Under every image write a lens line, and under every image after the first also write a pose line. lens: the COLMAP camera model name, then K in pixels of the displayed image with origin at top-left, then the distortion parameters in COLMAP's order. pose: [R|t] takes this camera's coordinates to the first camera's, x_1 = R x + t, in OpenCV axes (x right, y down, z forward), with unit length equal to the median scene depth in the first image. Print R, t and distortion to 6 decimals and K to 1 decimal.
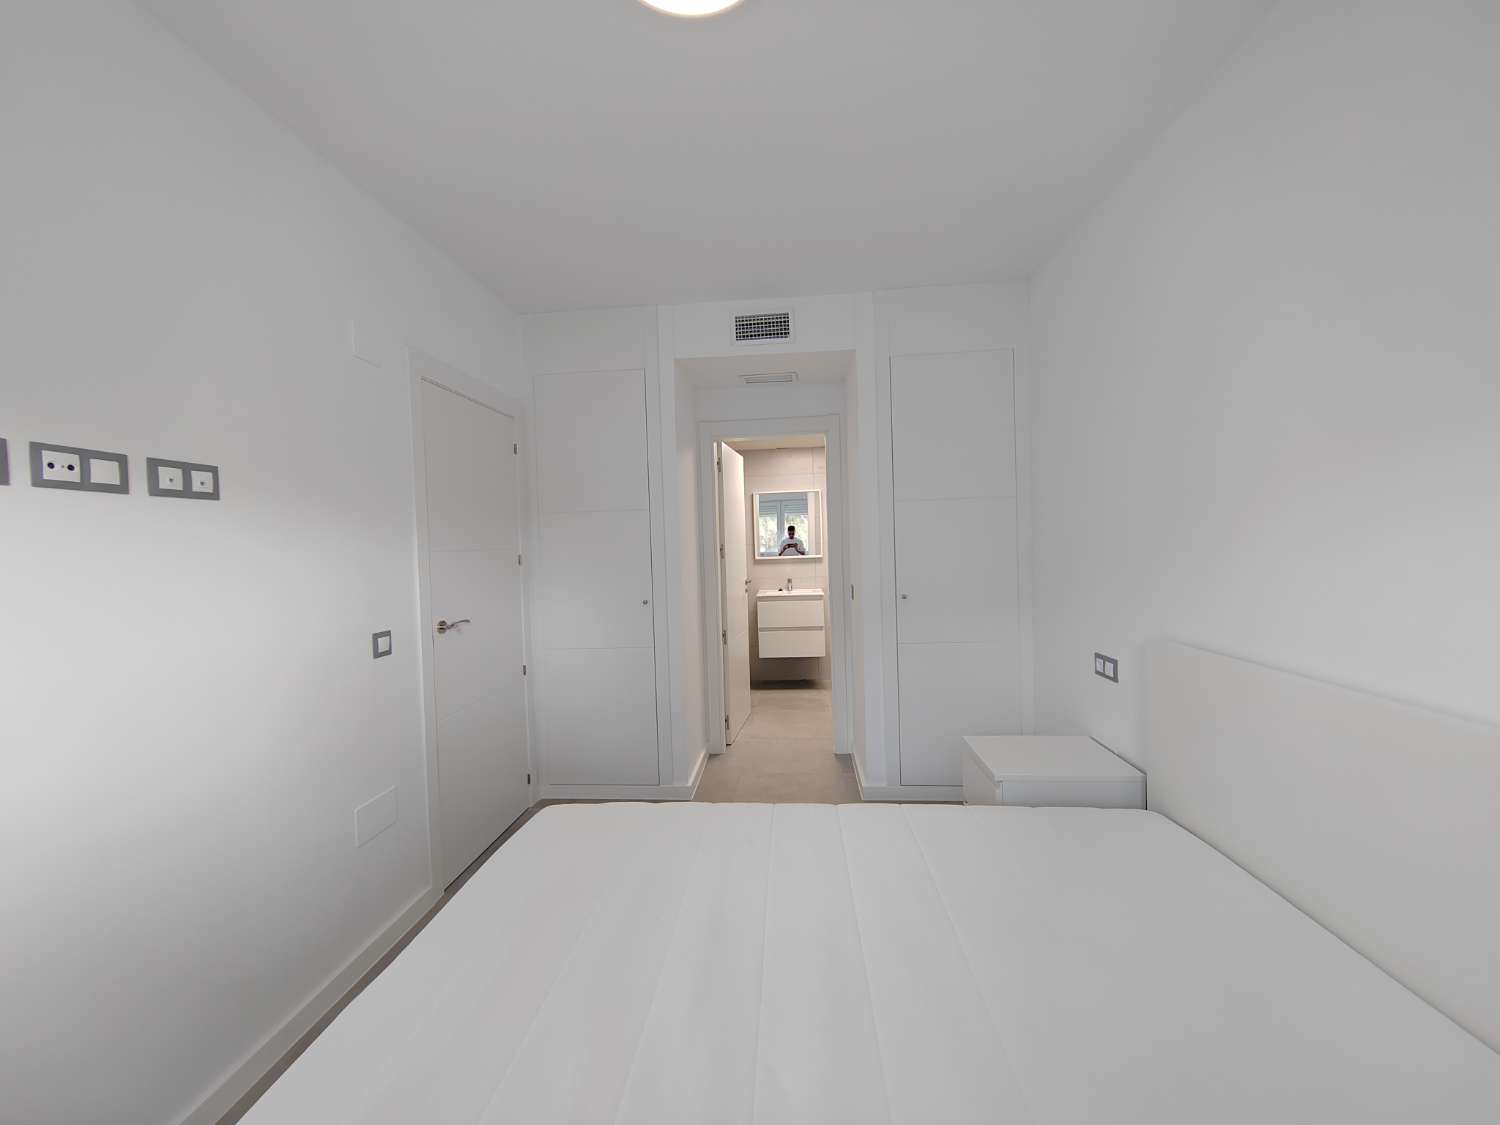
lens RADIAL K [[572.1, 0, 750.0], [0, 572.1, 562.5], [0, 0, 1]] dist [0.002855, 0.000001]
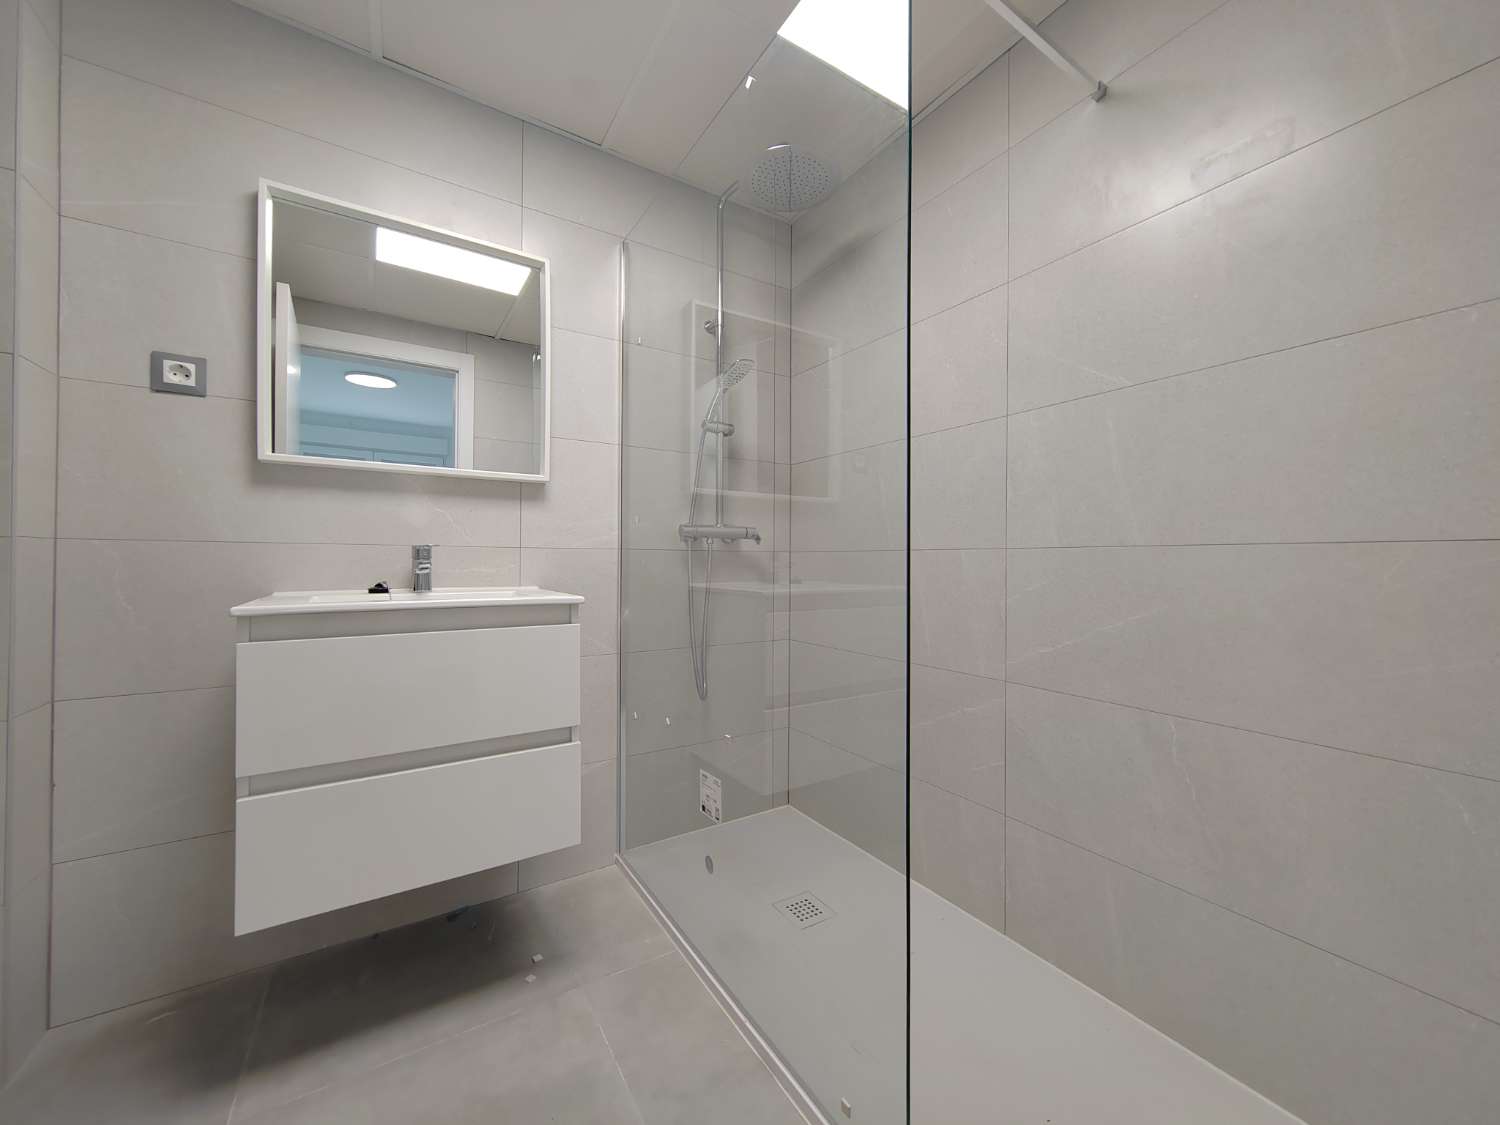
lens RADIAL K [[572.1, 0, 750.0], [0, 572.1, 562.5], [0, 0, 1]] dist [0.002855, 0.000001]
pose [[0.797625, 0.035898, 0.602085, 0.031744], [-0.015008, 0.999099, -0.039686, 0.044904], [-0.602967, 0.022618, 0.797445, 0.710325]]
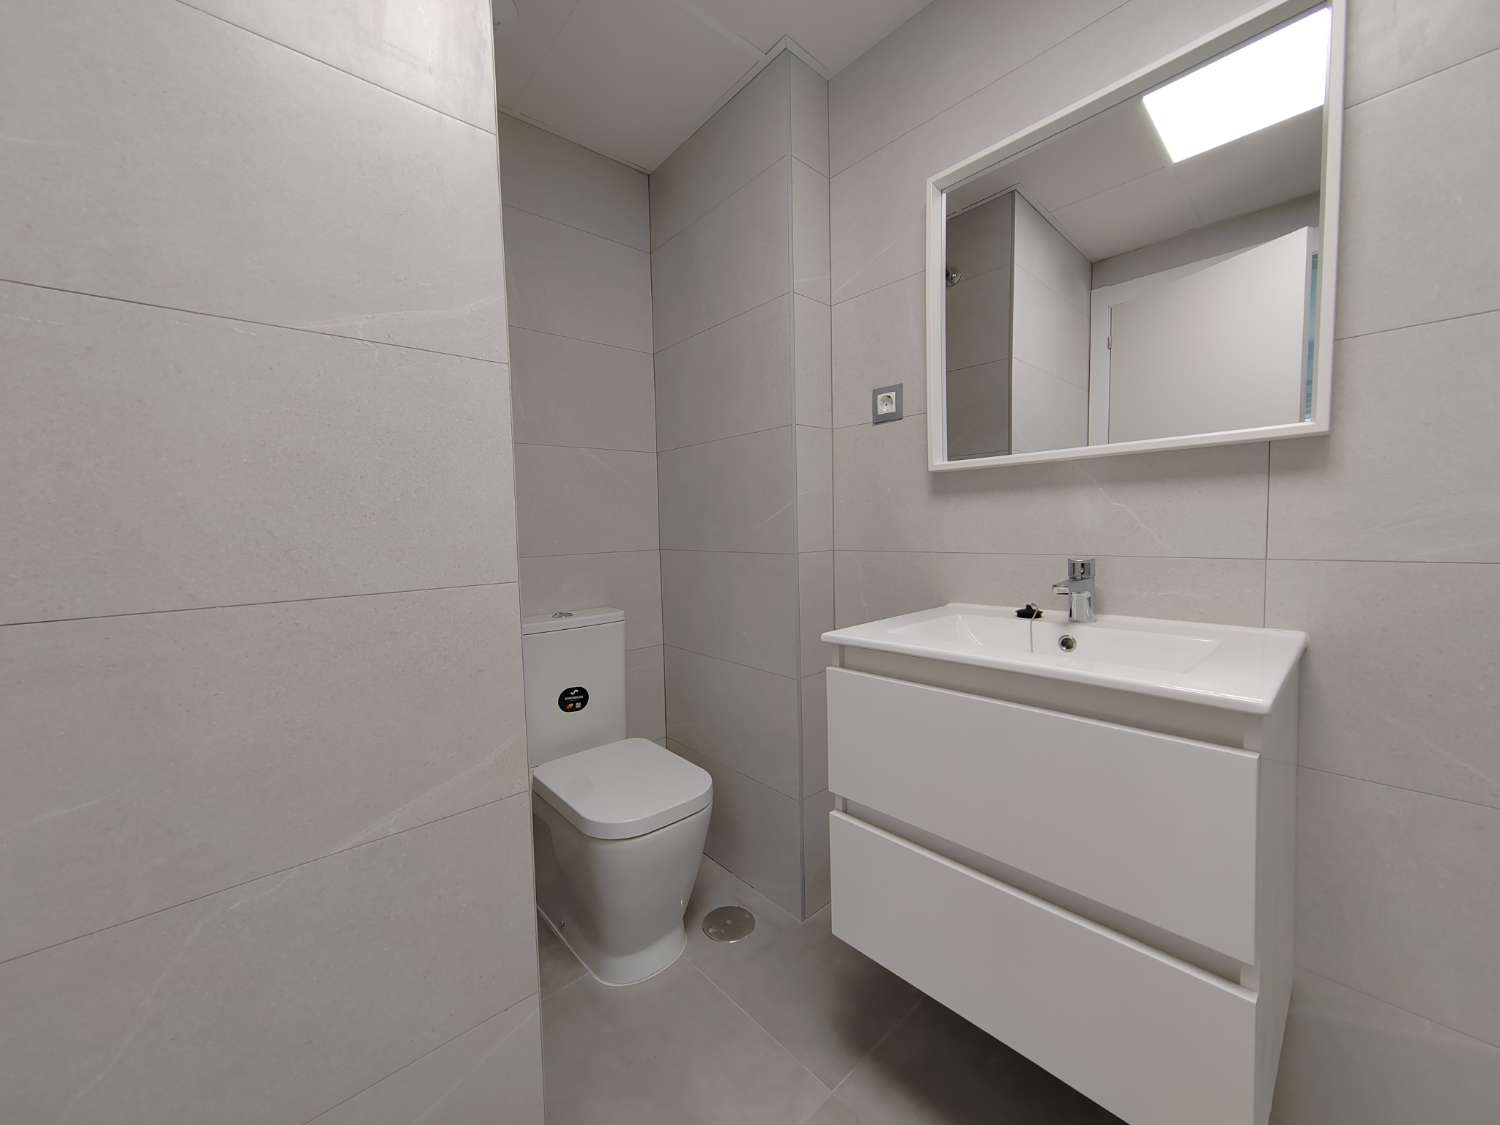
lens RADIAL K [[572.1, 0, 750.0], [0, 572.1, 562.5], [0, 0, 1]] dist [0.002855, 0.000001]
pose [[0.735776, 0.057152, -0.674809, 0.121280], [-0.019515, 0.997808, 0.063229, 0.019263], [0.676944, -0.033354, 0.735278, 0.798439]]
